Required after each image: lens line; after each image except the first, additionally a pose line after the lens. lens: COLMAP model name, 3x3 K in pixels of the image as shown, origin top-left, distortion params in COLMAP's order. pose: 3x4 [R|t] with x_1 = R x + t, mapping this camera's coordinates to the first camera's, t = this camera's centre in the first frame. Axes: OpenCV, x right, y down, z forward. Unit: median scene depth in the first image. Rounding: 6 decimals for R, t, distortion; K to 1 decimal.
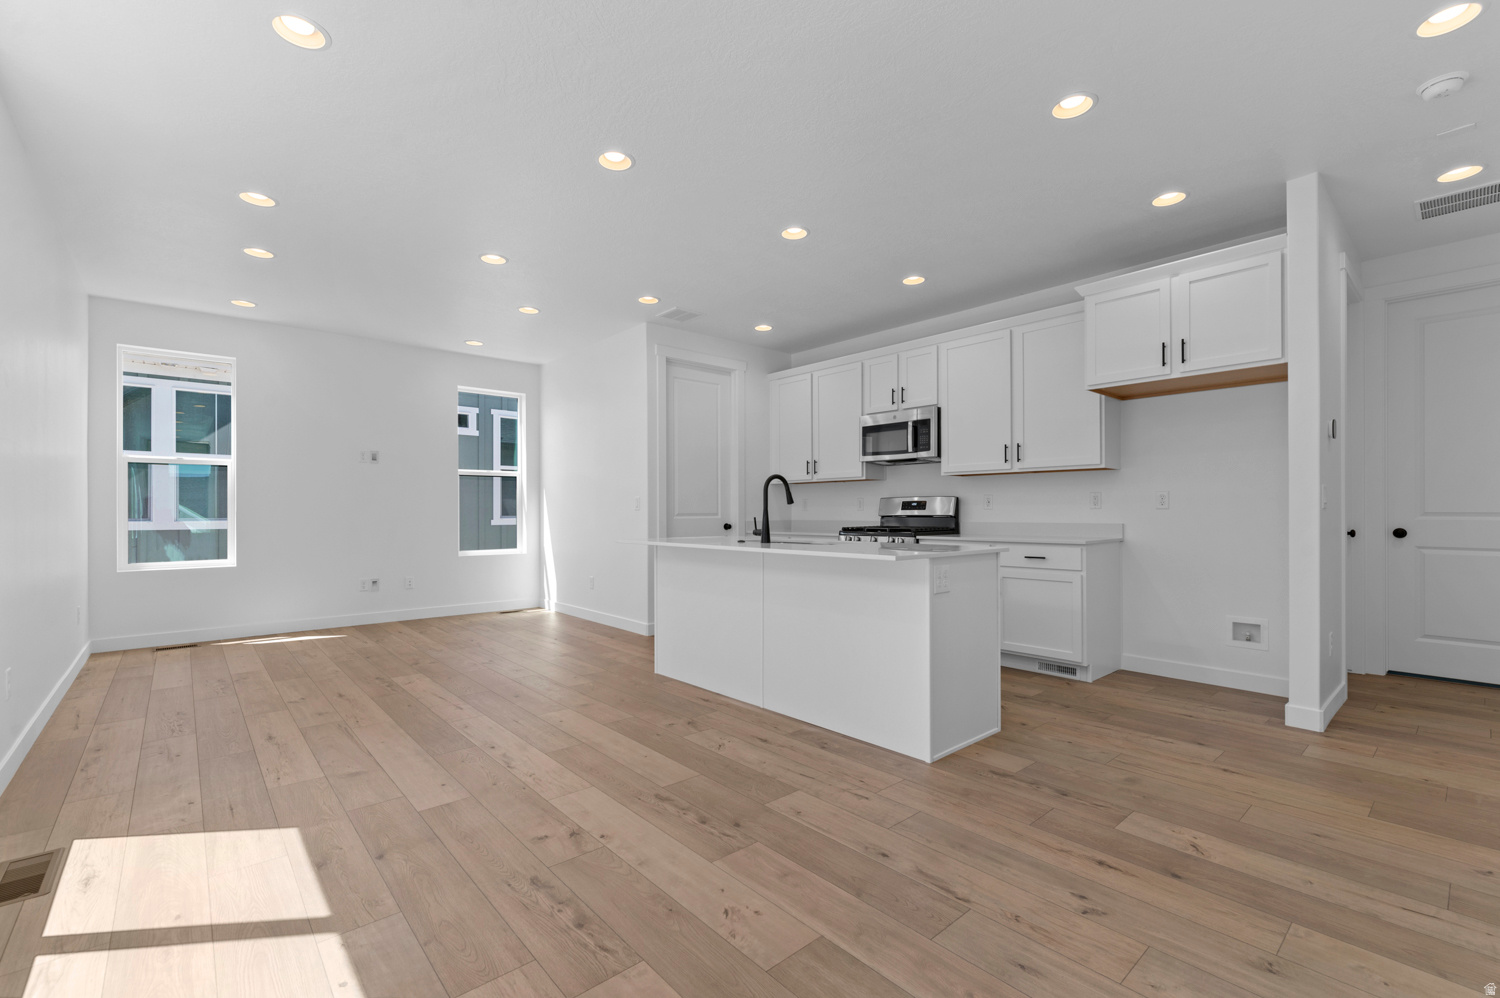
lens RADIAL K [[646.3, 0, 752.5], [0, 646.3, 507.3], [0, 0, 1]] dist [0.002561, -0.000417]
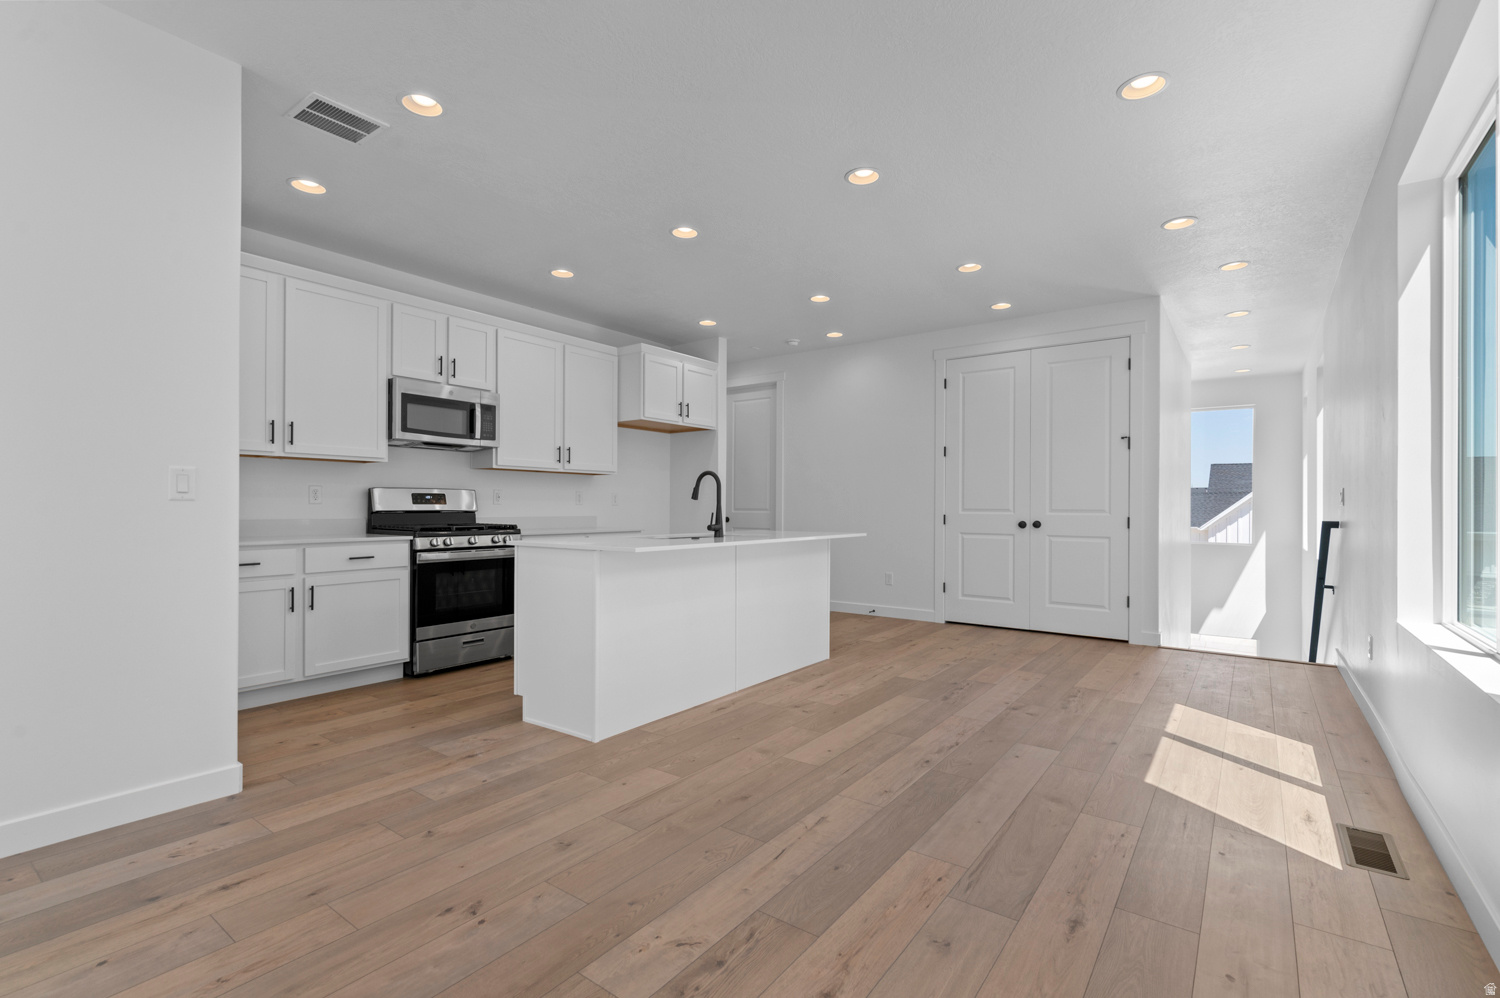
lens RADIAL K [[684.2, 0, 757.8], [0, 684.2, 503.2], [0, 0, 1]] dist [0.005967, 0.000154]
pose [[-0.216322, 0.006941, 0.976297, -0.985429], [-0.009553, 0.999912, -0.009226, 0.009573], [-0.976275, -0.011323, -0.216236, 1.092976]]
